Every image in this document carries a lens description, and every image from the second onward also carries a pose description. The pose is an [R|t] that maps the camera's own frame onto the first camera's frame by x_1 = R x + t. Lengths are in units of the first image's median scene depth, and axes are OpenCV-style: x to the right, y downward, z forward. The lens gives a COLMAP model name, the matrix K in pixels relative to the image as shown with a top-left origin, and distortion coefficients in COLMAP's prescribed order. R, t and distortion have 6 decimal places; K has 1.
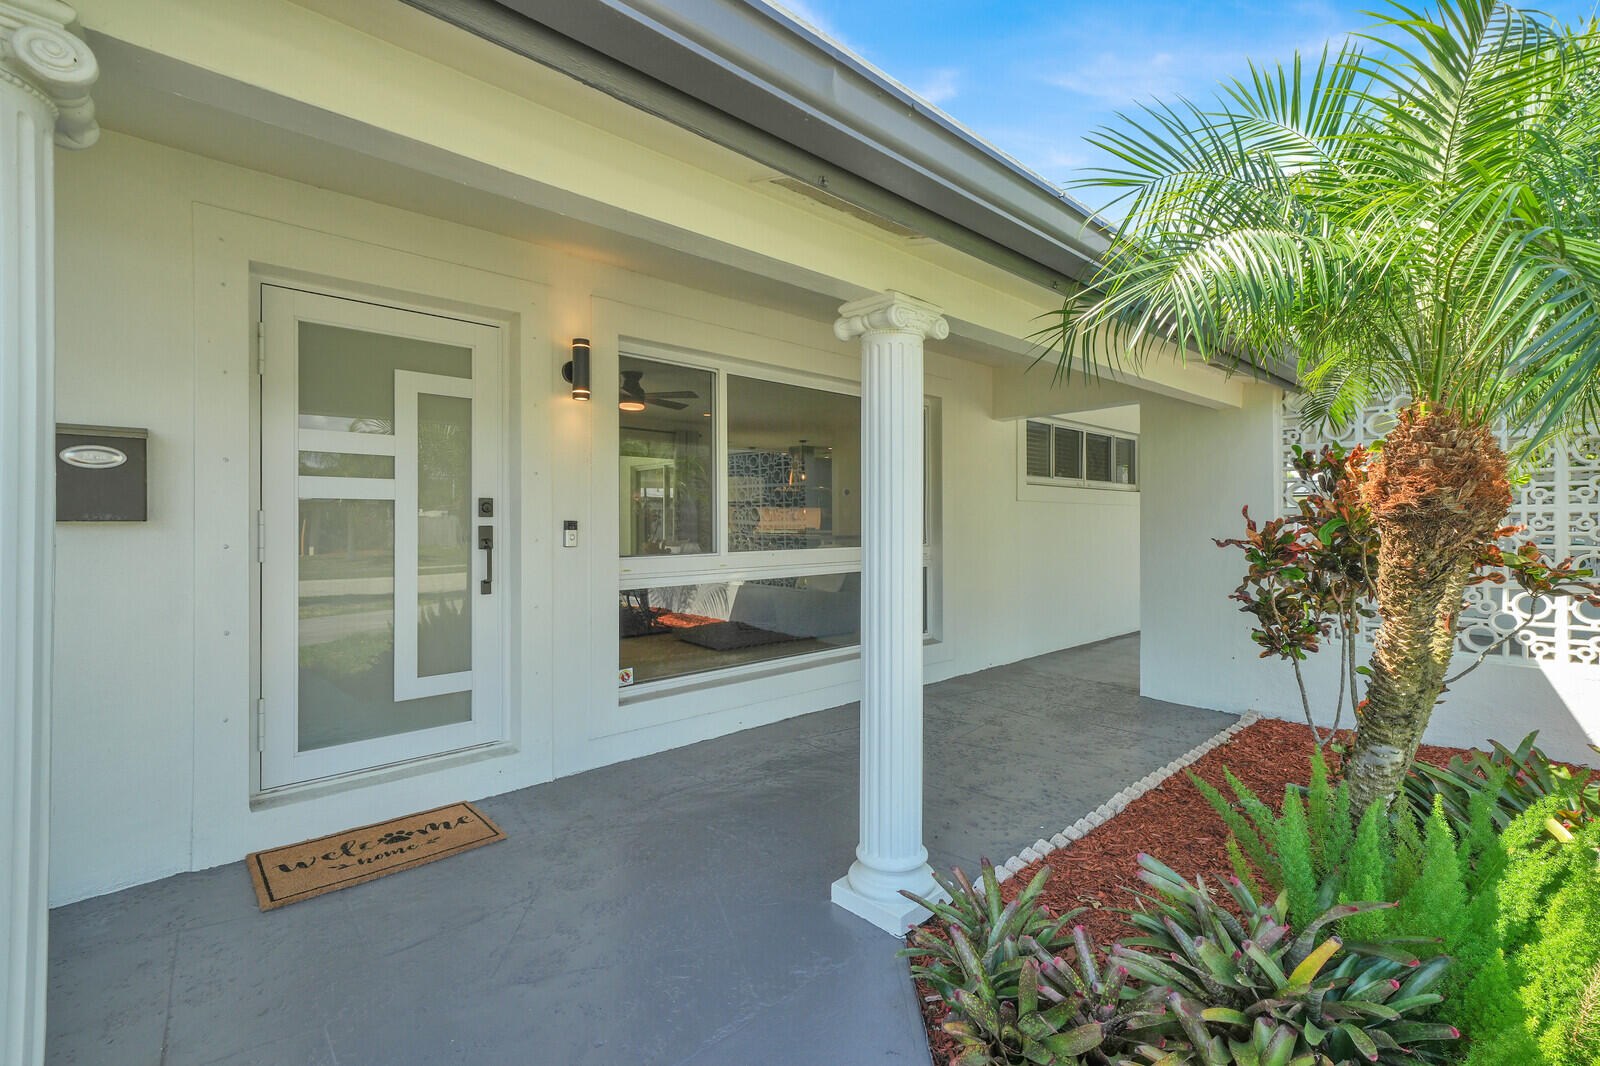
lens RADIAL K [[695.3, 0, 797.7], [0, 695.3, 519.0], [0, 0, 1]] dist [0.003122, 0.002029]
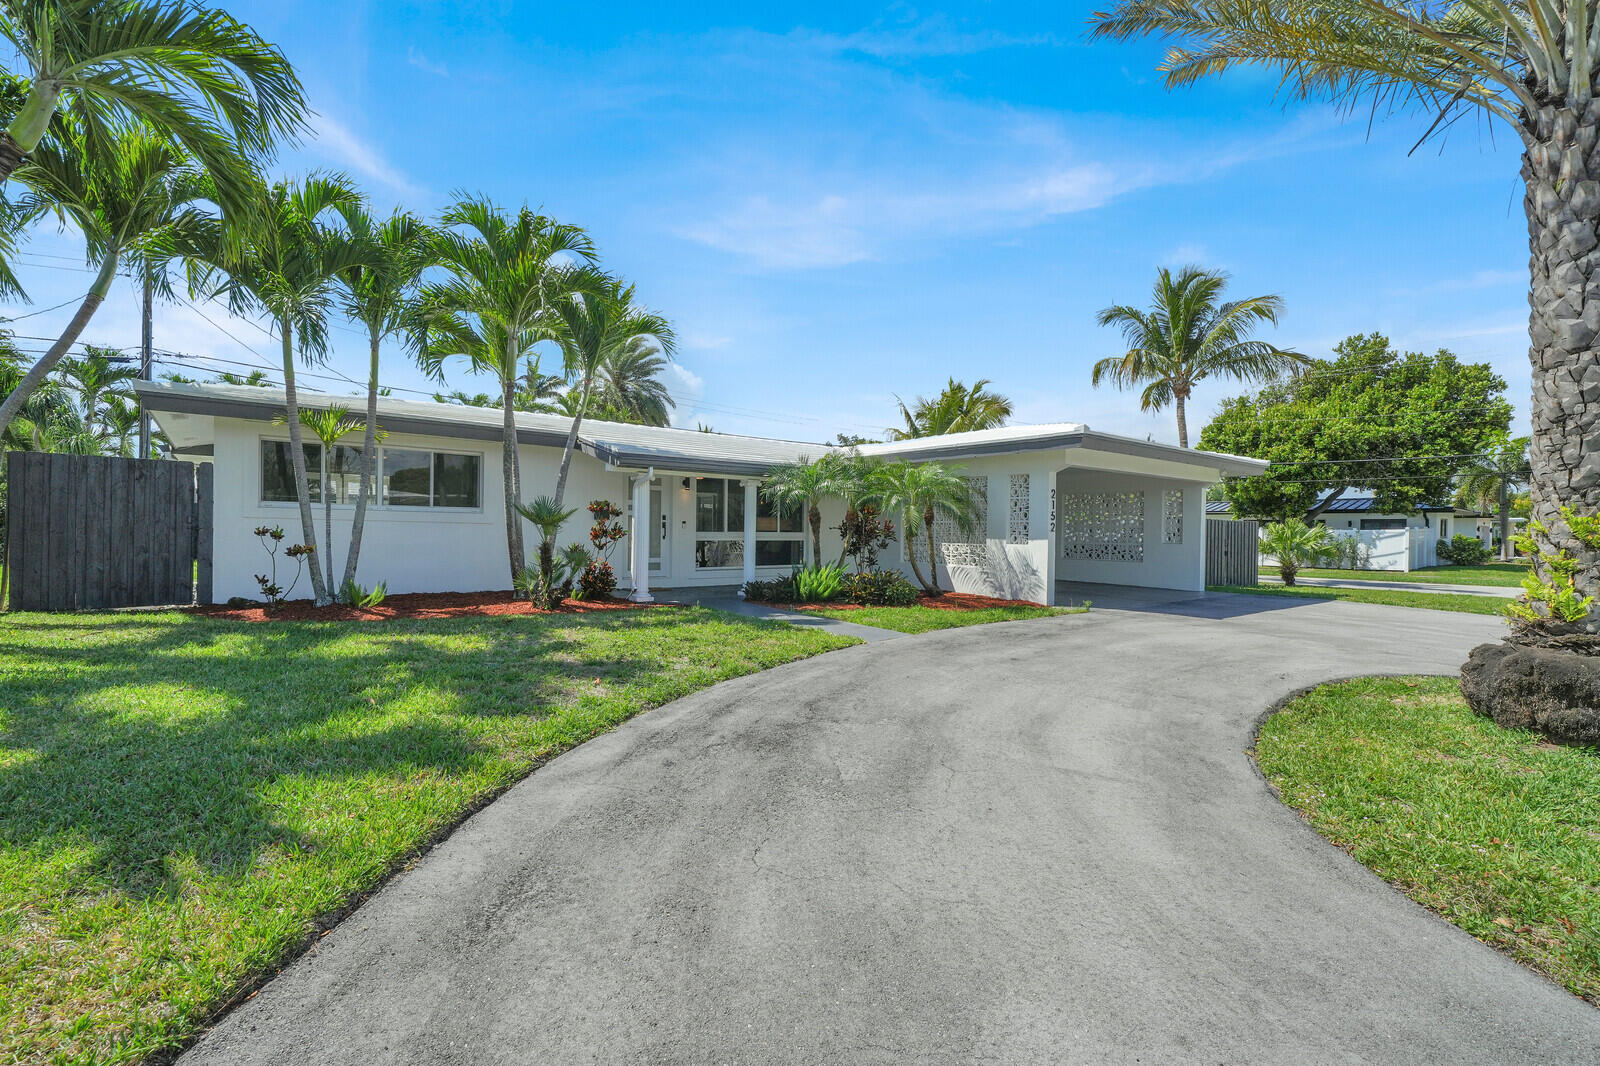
lens RADIAL K [[695.3, 0, 803.4], [0, 695.3, 546.8], [0, 0, 1]] dist [0.003122, 0.002029]
pose [[0.997322, 0.018985, -0.070623, 0.561576], [-0.016538, 0.999248, 0.035067, -0.003988], [0.071236, -0.033806, 0.996886, -2.582210]]
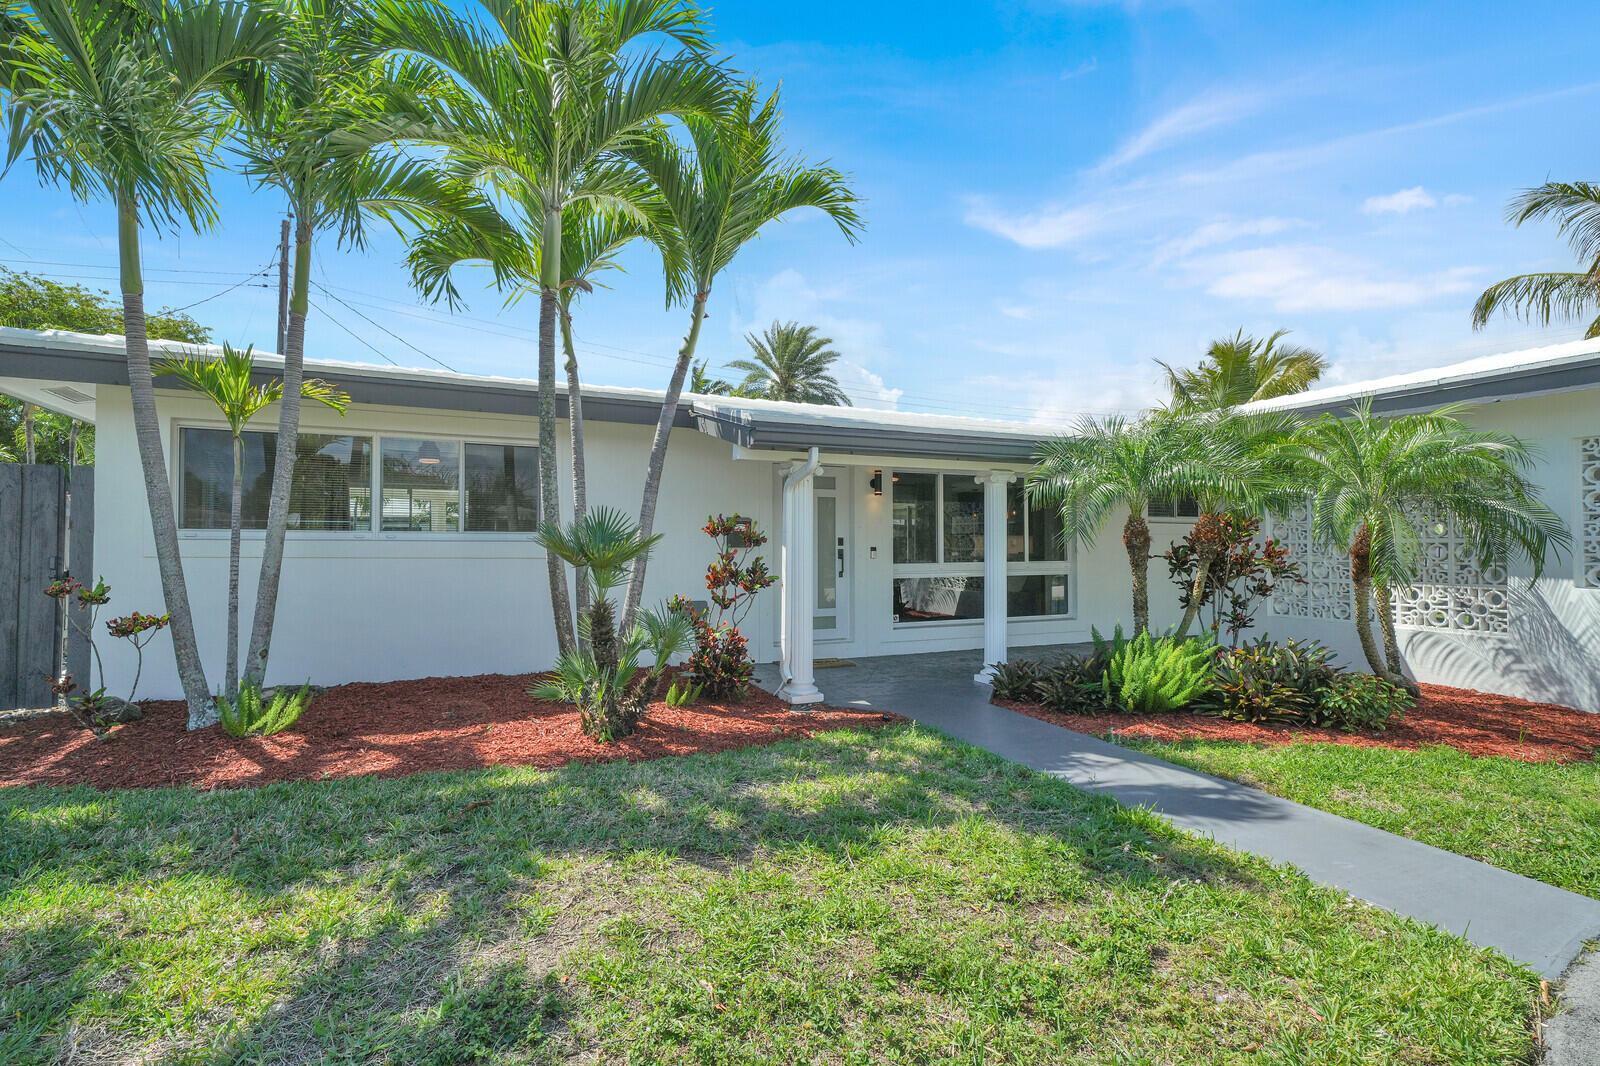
lens RADIAL K [[767.1, 0, 804.1], [0, 767.1, 536.4], [0, 0, 1]] dist [0.005904, -0.000205]
pose [[0.951248, -0.001058, -0.308426, 0.221616], [0.001820, 0.999996, 0.002184, -0.035584], [0.308422, -0.002639, 0.951246, -1.368079]]
